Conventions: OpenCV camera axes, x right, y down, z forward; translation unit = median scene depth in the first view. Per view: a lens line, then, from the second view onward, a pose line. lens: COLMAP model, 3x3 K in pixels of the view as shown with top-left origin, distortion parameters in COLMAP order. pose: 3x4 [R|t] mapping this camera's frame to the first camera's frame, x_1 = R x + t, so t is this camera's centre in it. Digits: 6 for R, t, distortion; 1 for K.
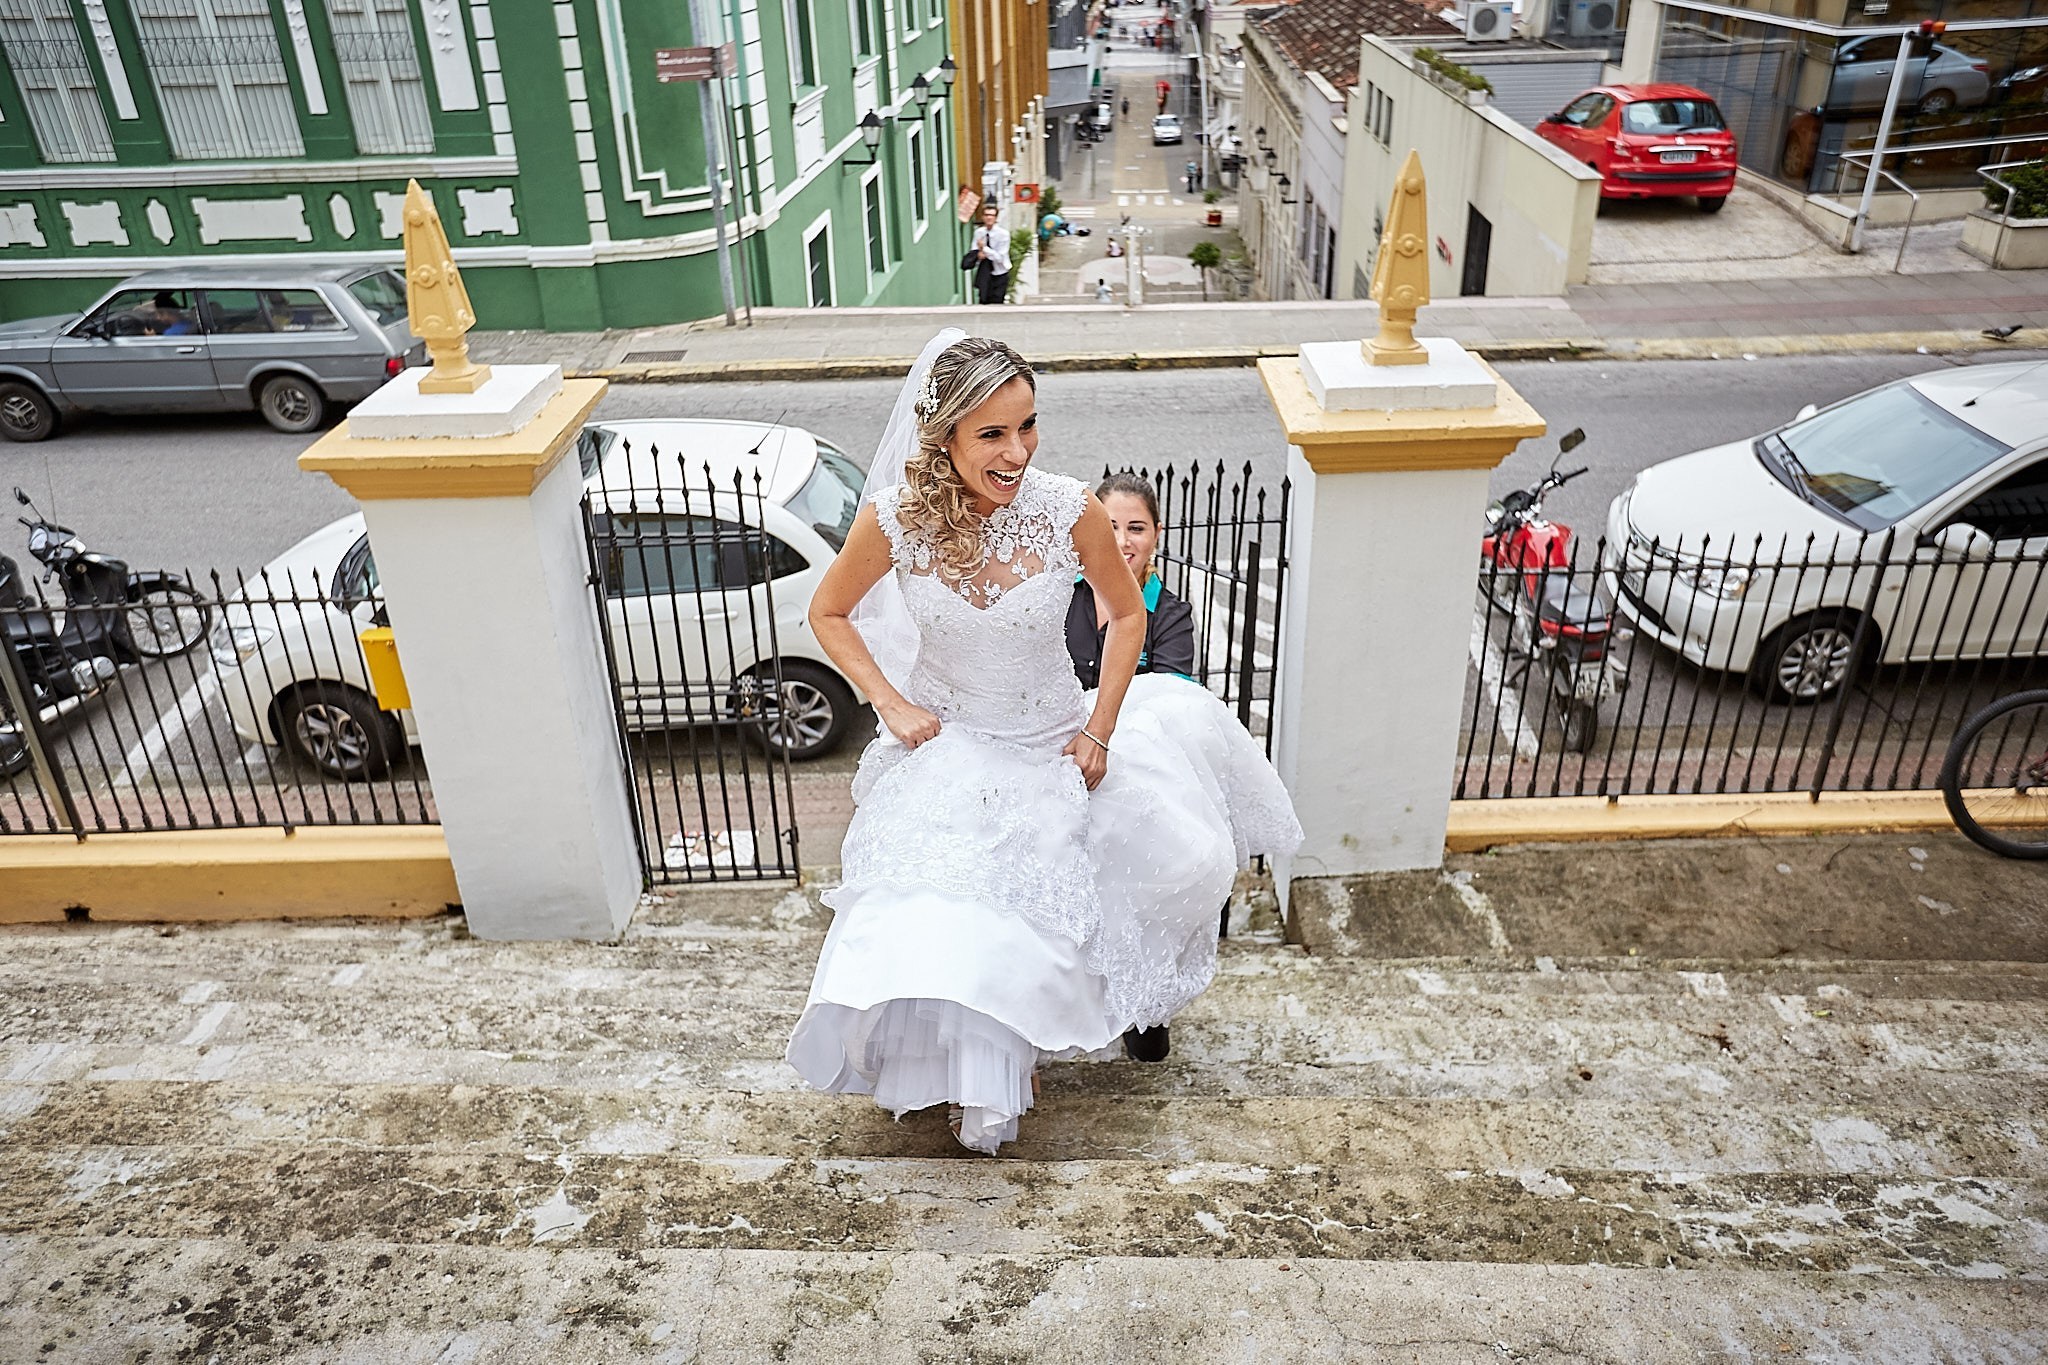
lens RADIAL K [[1510.4, 0, 1024.0], [0, 1510.4, 682.5], [0, 0, 1]] dist [0.005255, 0.004820]
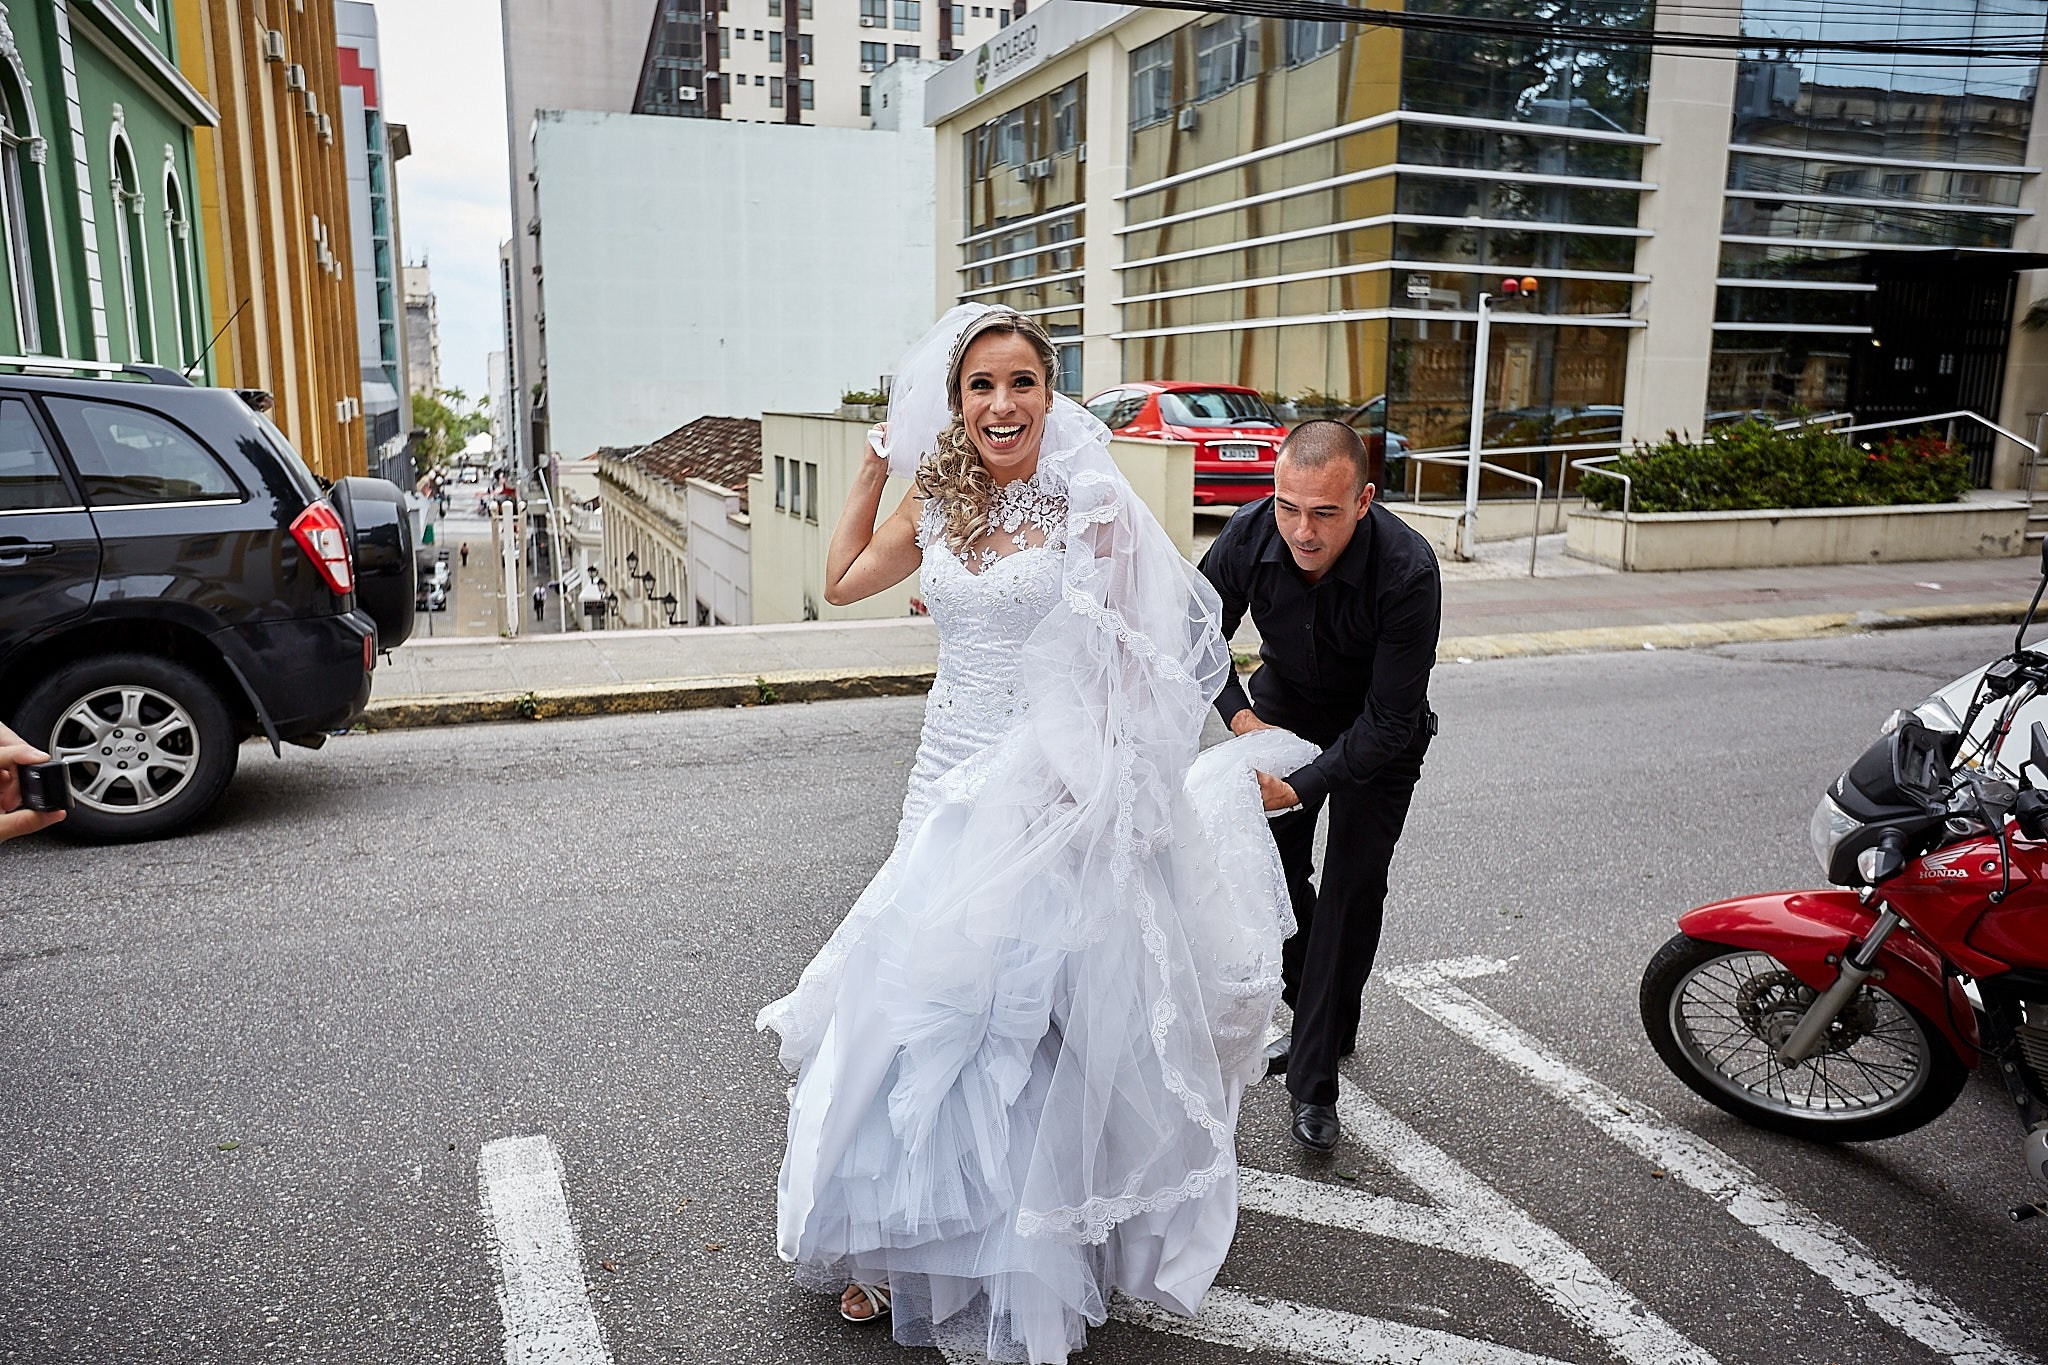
lens RADIAL K [[1510.4, 0, 1024.0], [0, 1510.4, 682.5], [0, 0, 1]] dist [0.005255, 0.004820]
pose [[0.913846, -0.029628, 0.404979, 0.008734], [0.152940, 0.949003, -0.275685, -0.024316], [-0.376158, 0.313871, 0.871774, 0.249549]]
